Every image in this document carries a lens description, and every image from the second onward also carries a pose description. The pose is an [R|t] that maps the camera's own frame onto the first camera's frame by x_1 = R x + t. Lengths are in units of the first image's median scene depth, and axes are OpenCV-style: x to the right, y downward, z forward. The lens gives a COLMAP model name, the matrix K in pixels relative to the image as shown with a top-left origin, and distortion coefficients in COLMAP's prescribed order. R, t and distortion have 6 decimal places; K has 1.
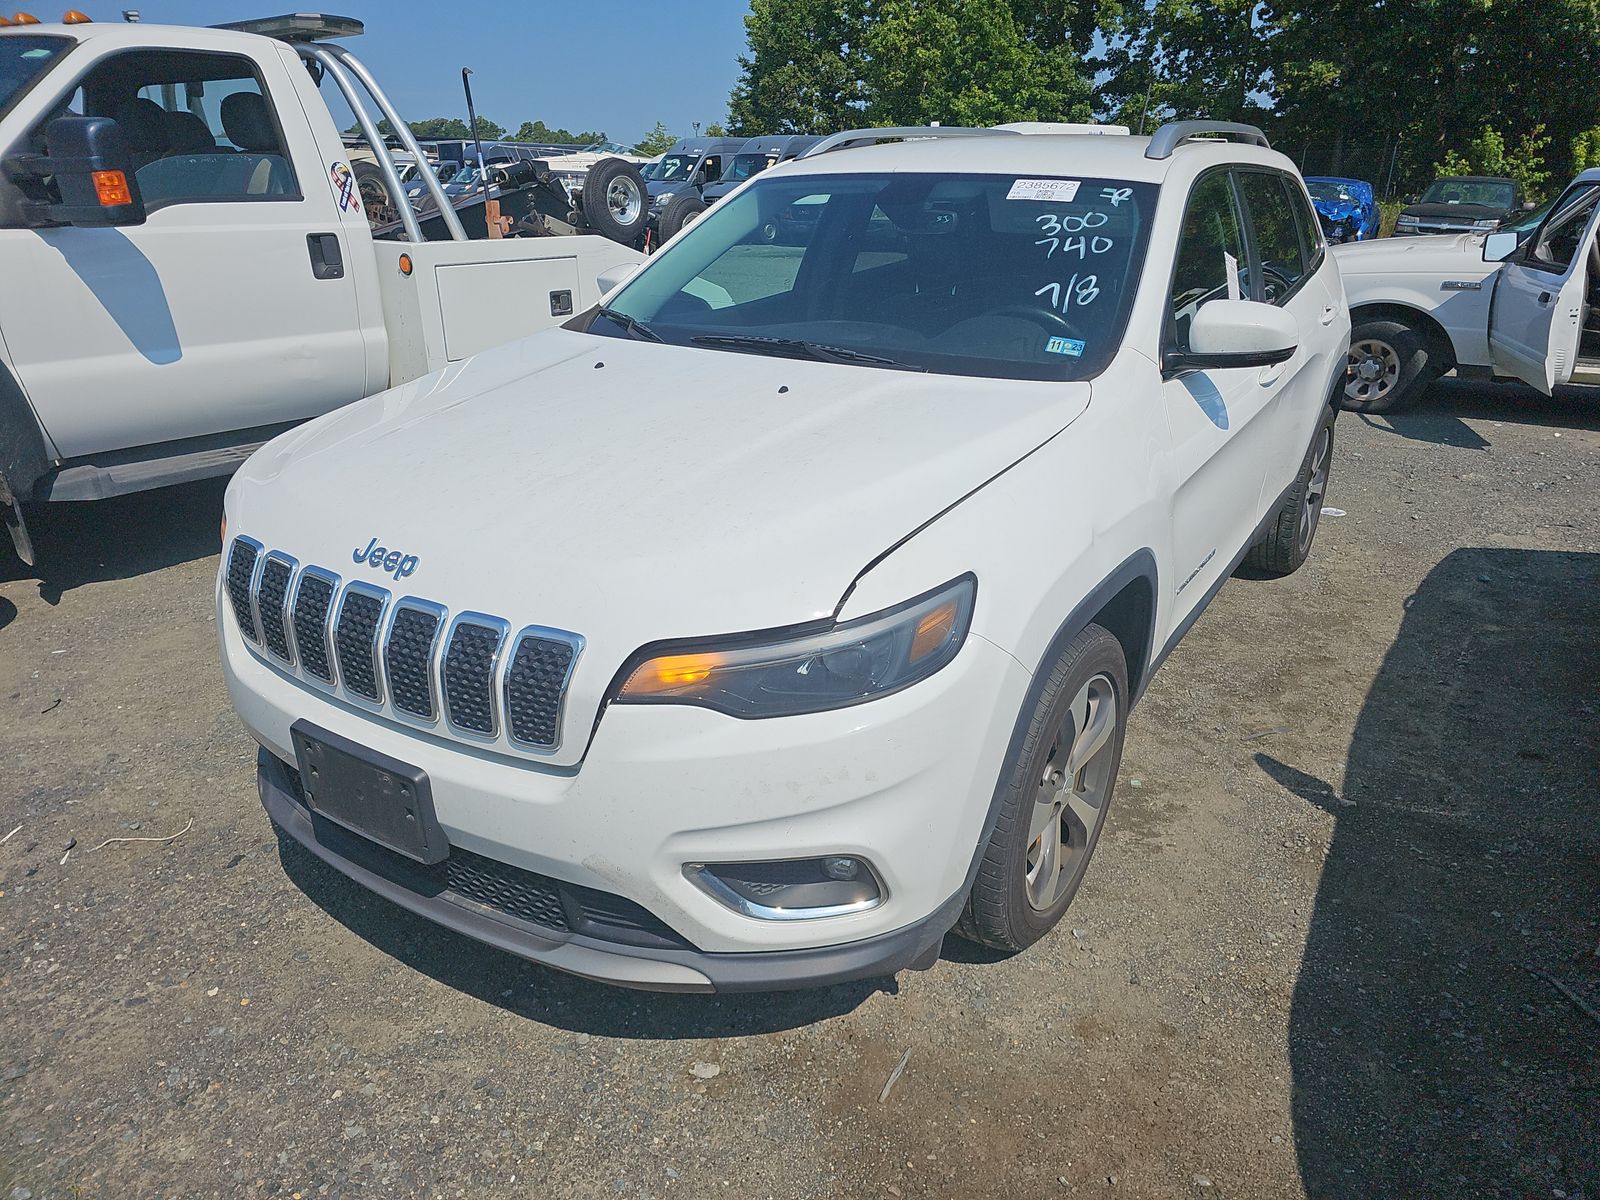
lens RADIAL K [[1022.9, 0, 800.0], [0, 1022.9, 600.0], [0, 0, 1]] dist [0.025550, 0.000927]
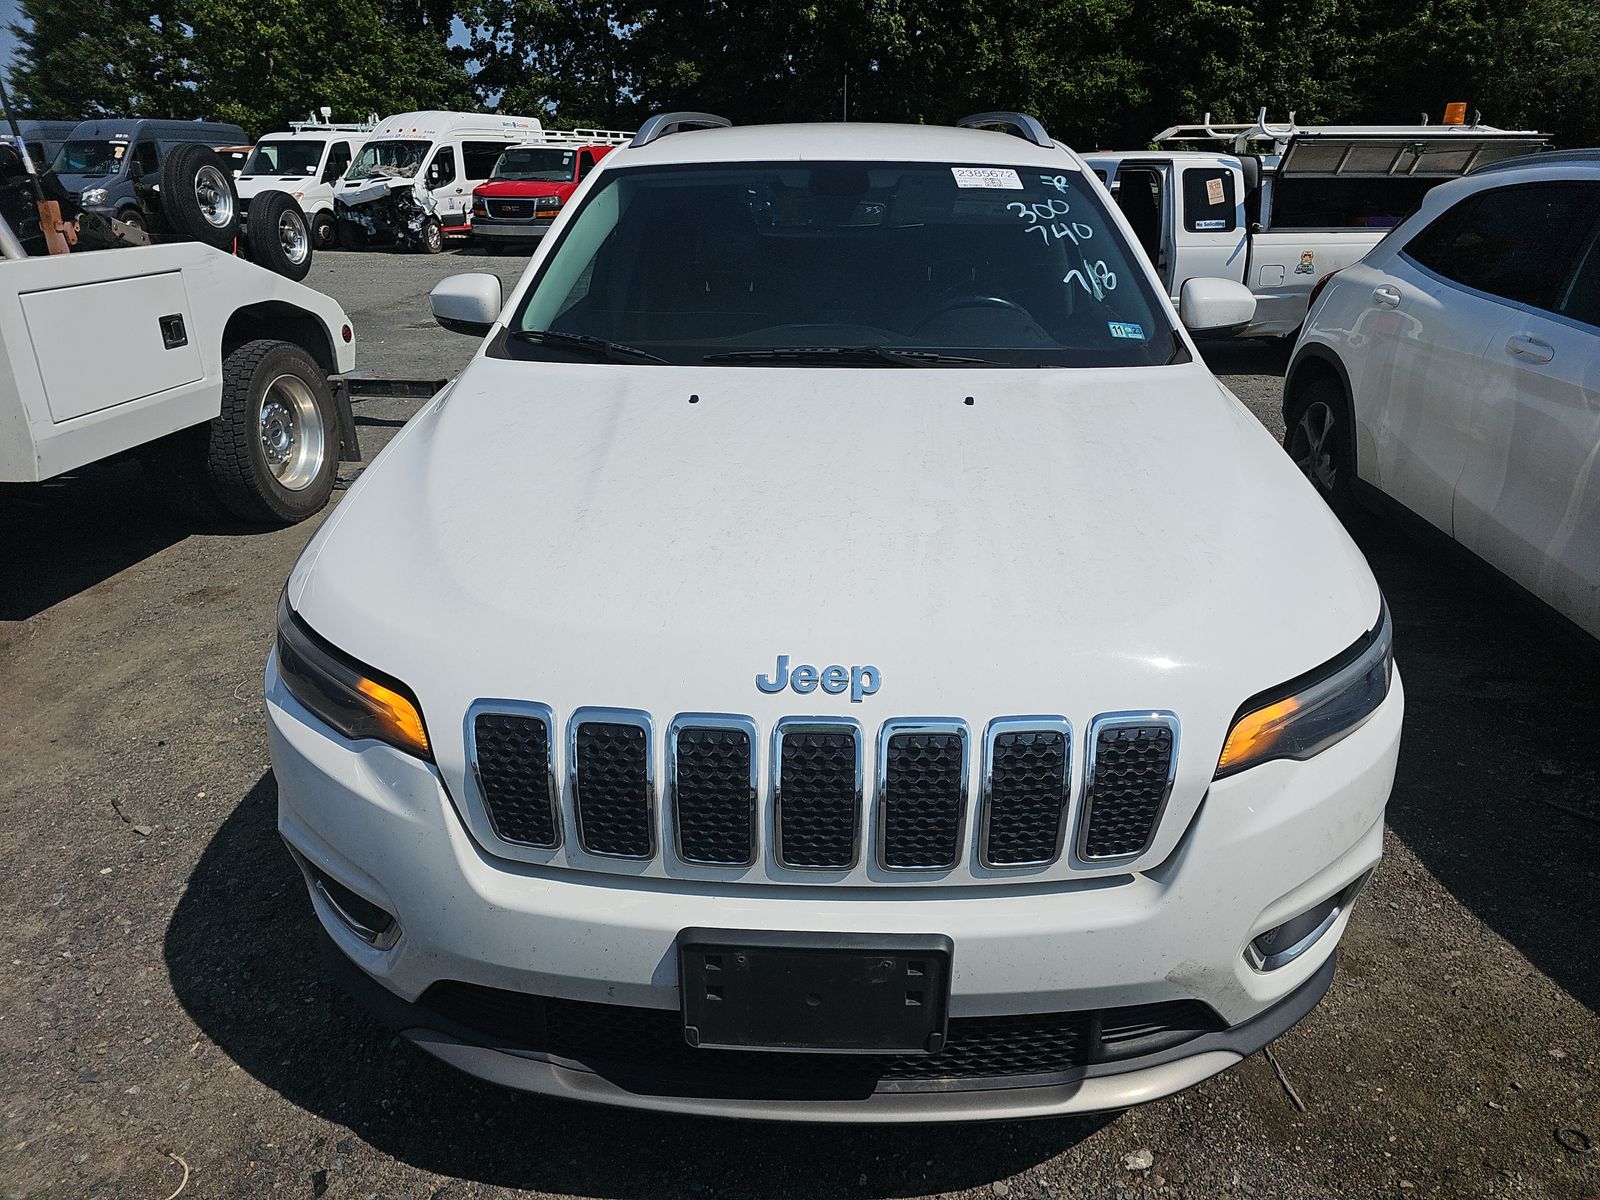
lens RADIAL K [[1048.2, 0, 793.8], [0, 1048.2, 597.8], [0, 0, 1]] dist [0.012662, -0.006004]
pose [[0.868856, -0.191997, 0.456318, -0.501855], [0.192862, 0.980185, 0.045196, -0.090450], [-0.455953, 0.048738, 0.888668, 0.221302]]
